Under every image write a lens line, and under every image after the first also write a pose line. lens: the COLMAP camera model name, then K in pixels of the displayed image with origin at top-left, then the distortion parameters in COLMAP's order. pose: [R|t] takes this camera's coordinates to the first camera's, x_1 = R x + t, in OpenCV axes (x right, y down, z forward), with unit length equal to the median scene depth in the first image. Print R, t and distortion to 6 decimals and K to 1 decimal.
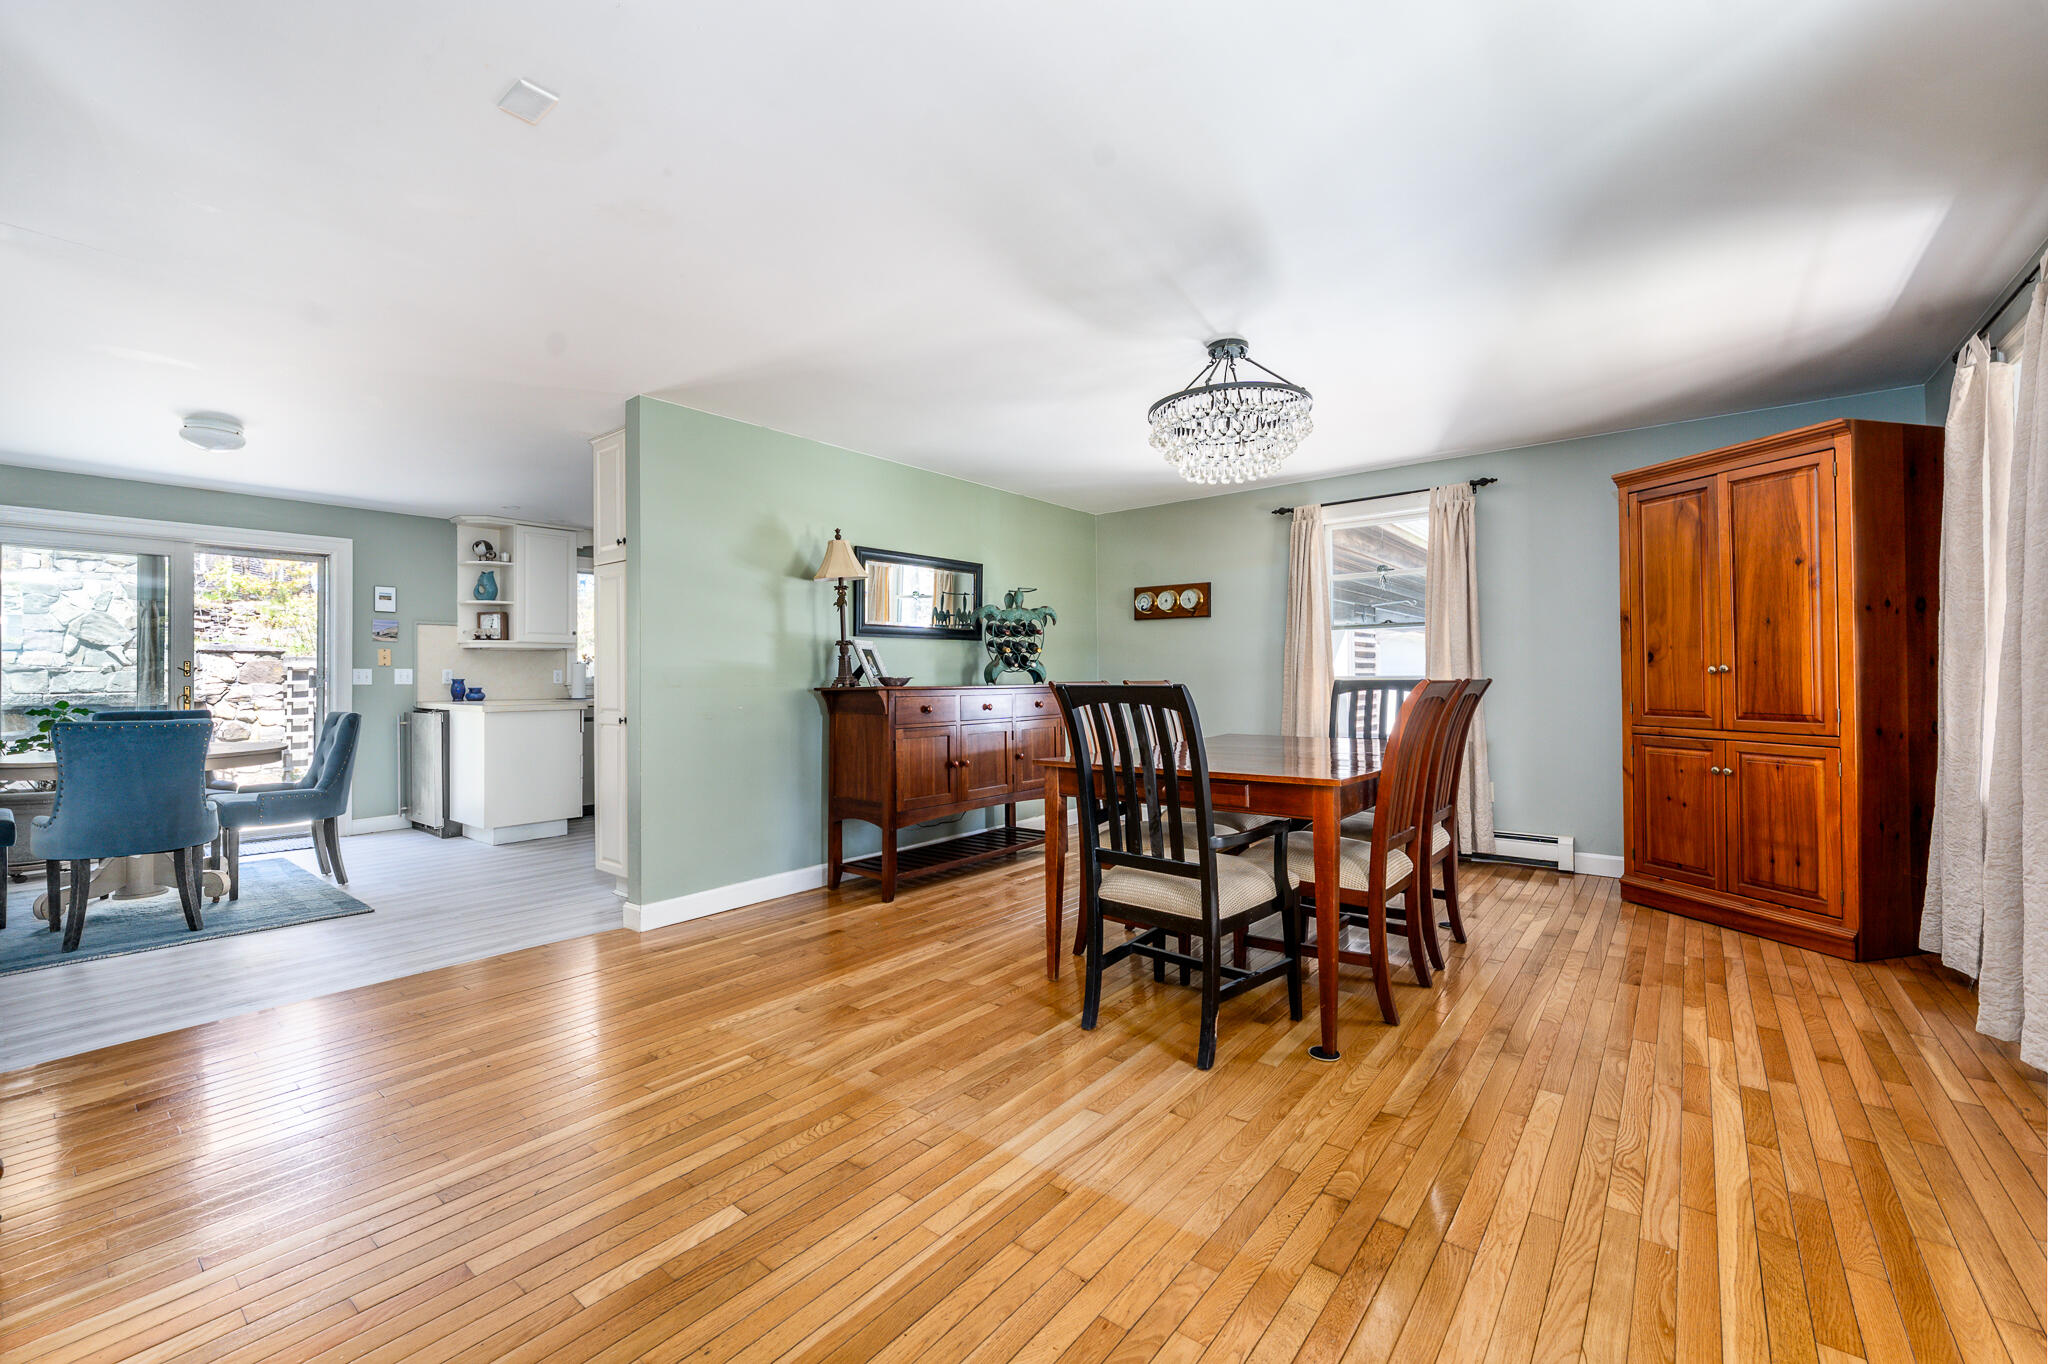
lens RADIAL K [[881.3, 0, 1025.0], [0, 881.3, 676.5], [0, 0, 1]] dist [-0.004761, -0.000310]
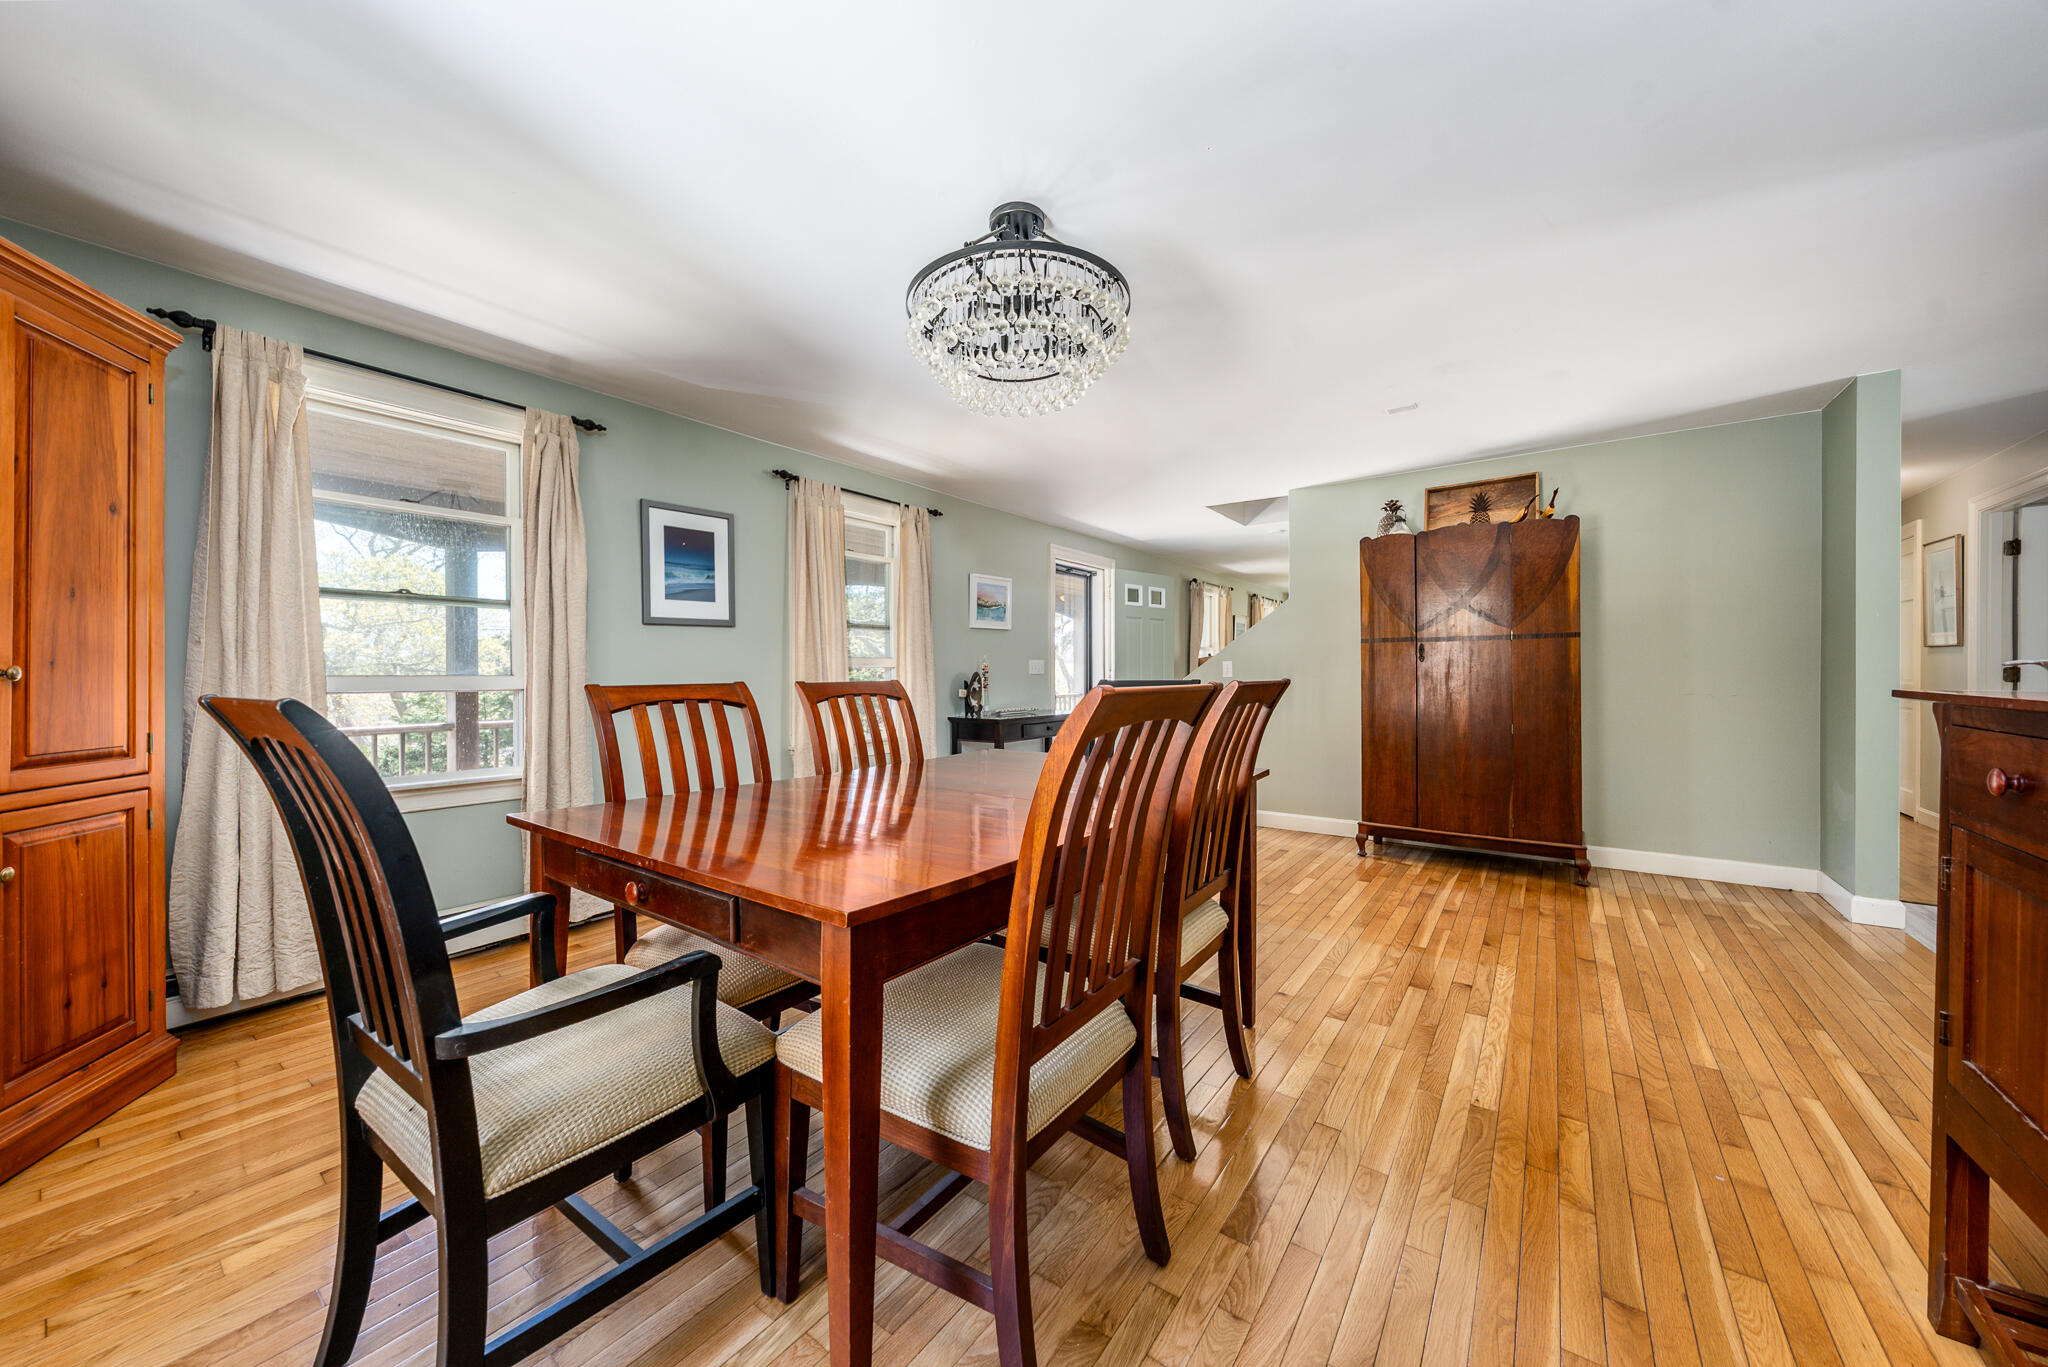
lens RADIAL K [[748.0, 0, 1019.1], [0, 748.0, 680.4], [0, 0, 1]] dist [-0.001196, -0.000056]
pose [[-0.999678, 0.019562, -0.016178, 0.230952], [0.019707, 0.999767, -0.008837, 0.012557], [0.016002, -0.009153, -0.999830, 1.549314]]
